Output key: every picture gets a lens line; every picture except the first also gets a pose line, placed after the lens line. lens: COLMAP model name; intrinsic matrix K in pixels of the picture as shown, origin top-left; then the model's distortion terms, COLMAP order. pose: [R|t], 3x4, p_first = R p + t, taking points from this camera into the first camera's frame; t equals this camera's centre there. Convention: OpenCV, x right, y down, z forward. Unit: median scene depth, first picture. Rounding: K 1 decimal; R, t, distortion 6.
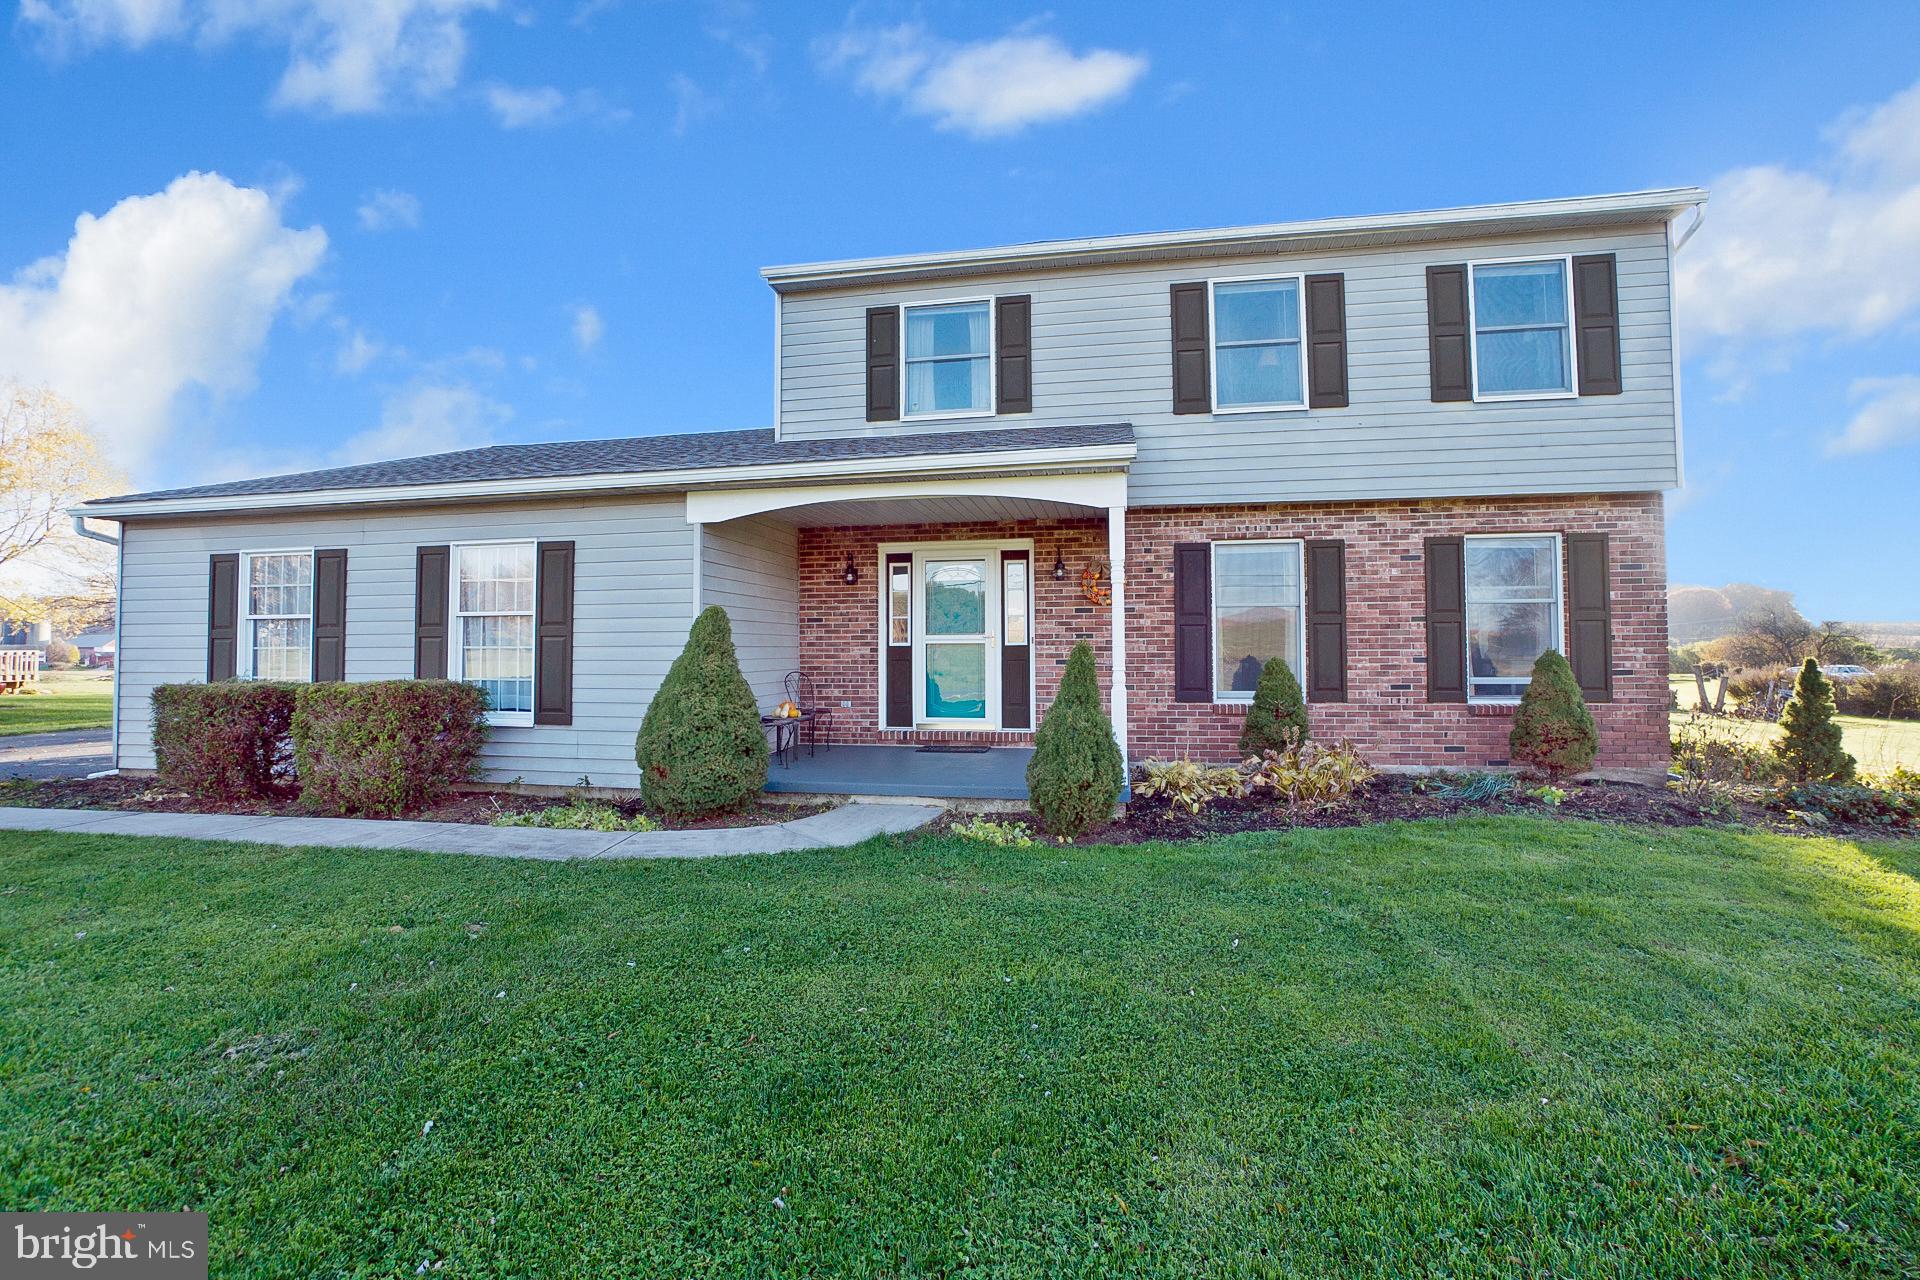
lens RADIAL K [[847.5, 0, 957.7], [0, 847.5, 630.7], [0, 0, 1]] dist [-0.067288, 0.025300]
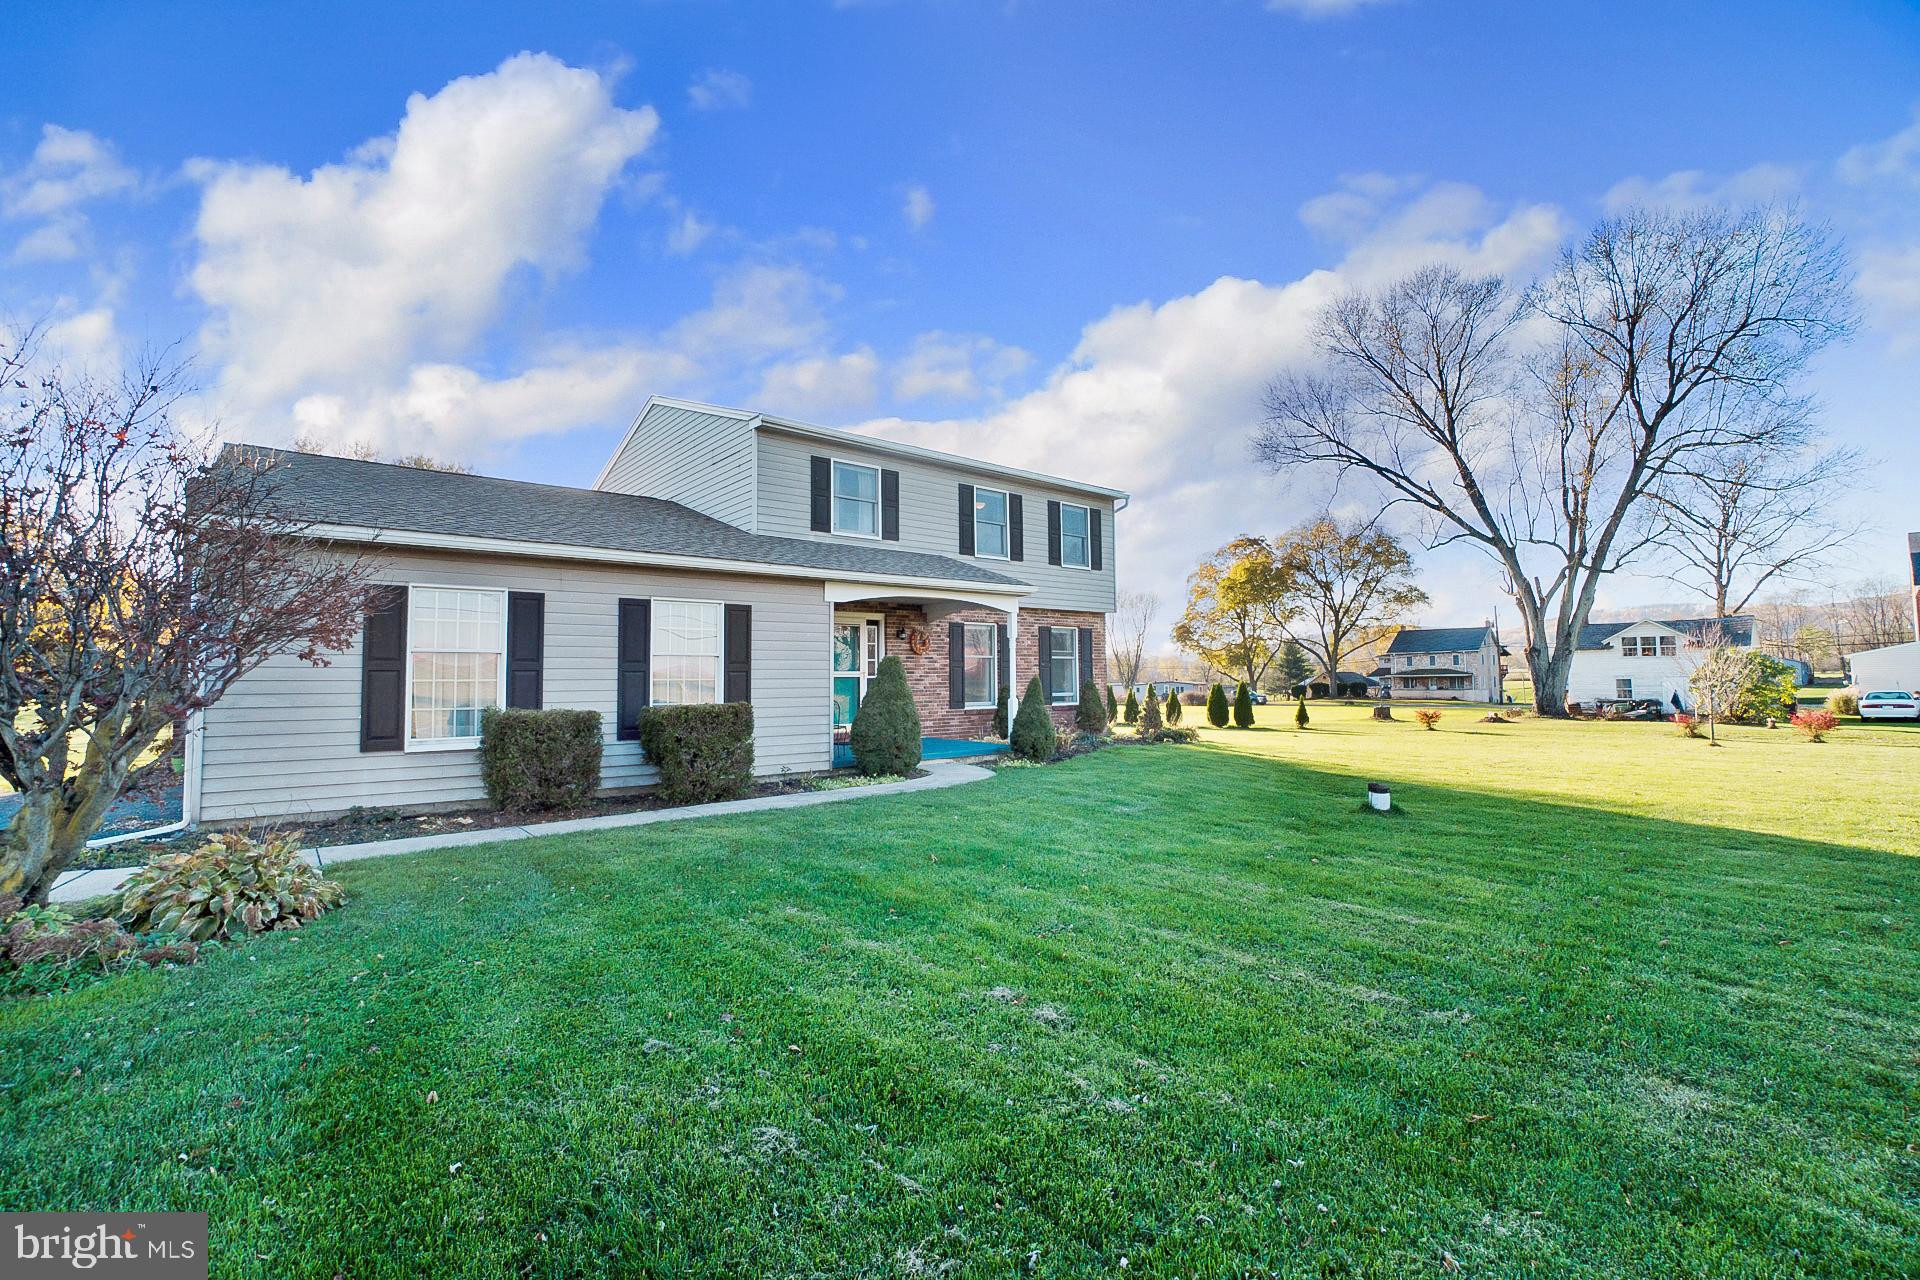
lens RADIAL K [[847.5, 0, 957.7], [0, 847.5, 630.7], [0, 0, 1]] dist [-0.067288, 0.025300]
pose [[0.620108, 0.043563, 0.783306, -1.243197], [-0.012638, 0.998882, -0.045547, -0.001909], [-0.784415, 0.018344, 0.619965, -0.162254]]
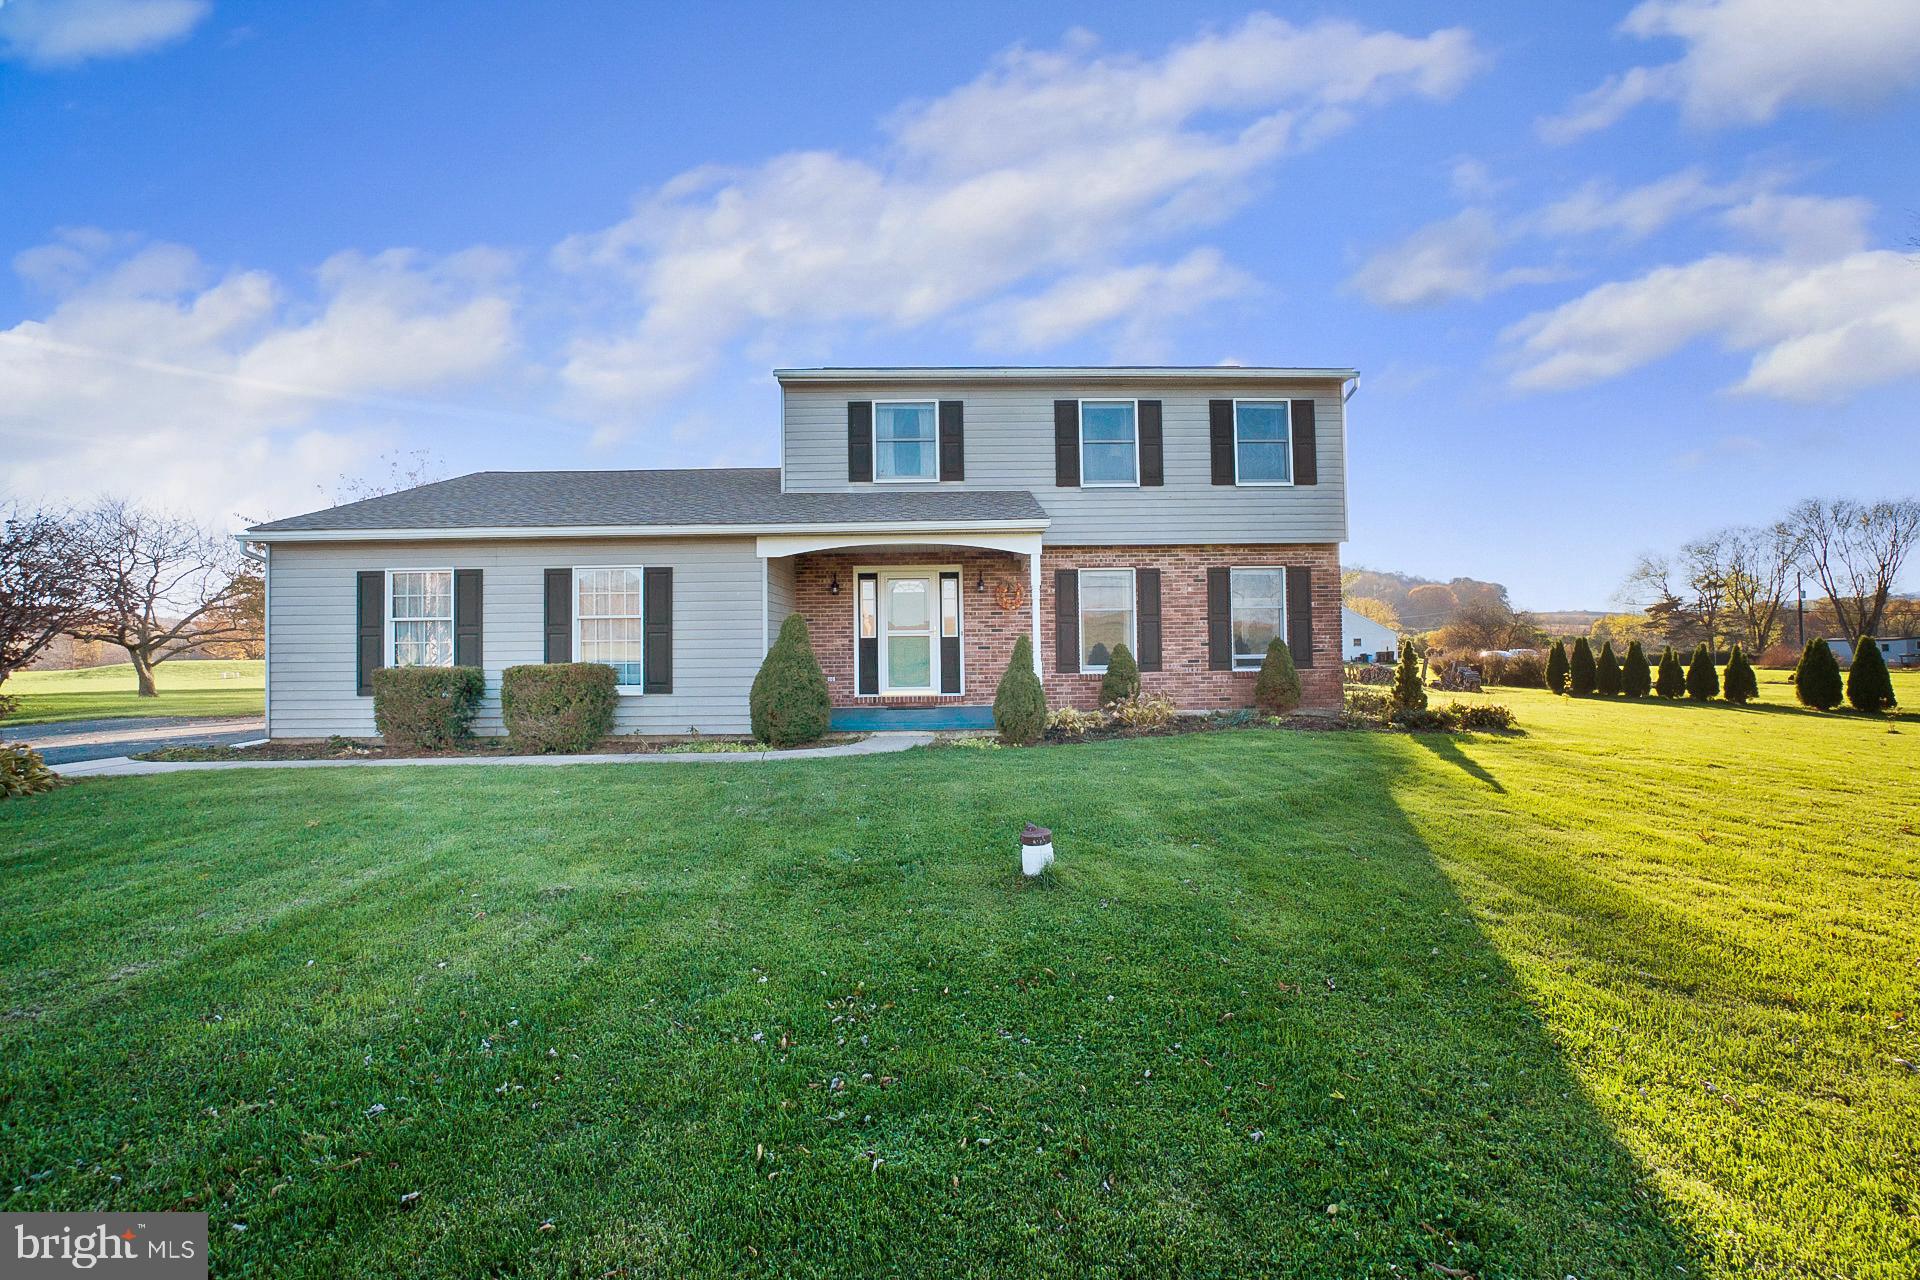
lens RADIAL K [[847.5, 0, 957.7], [0, 847.5, 630.7], [0, 0, 1]] dist [-0.067288, 0.025300]
pose [[0.977336, -0.005444, 0.211623, -0.255795], [0.003597, 0.999952, 0.009113, -0.007456], [-0.211662, -0.008146, 0.977309, -0.490806]]
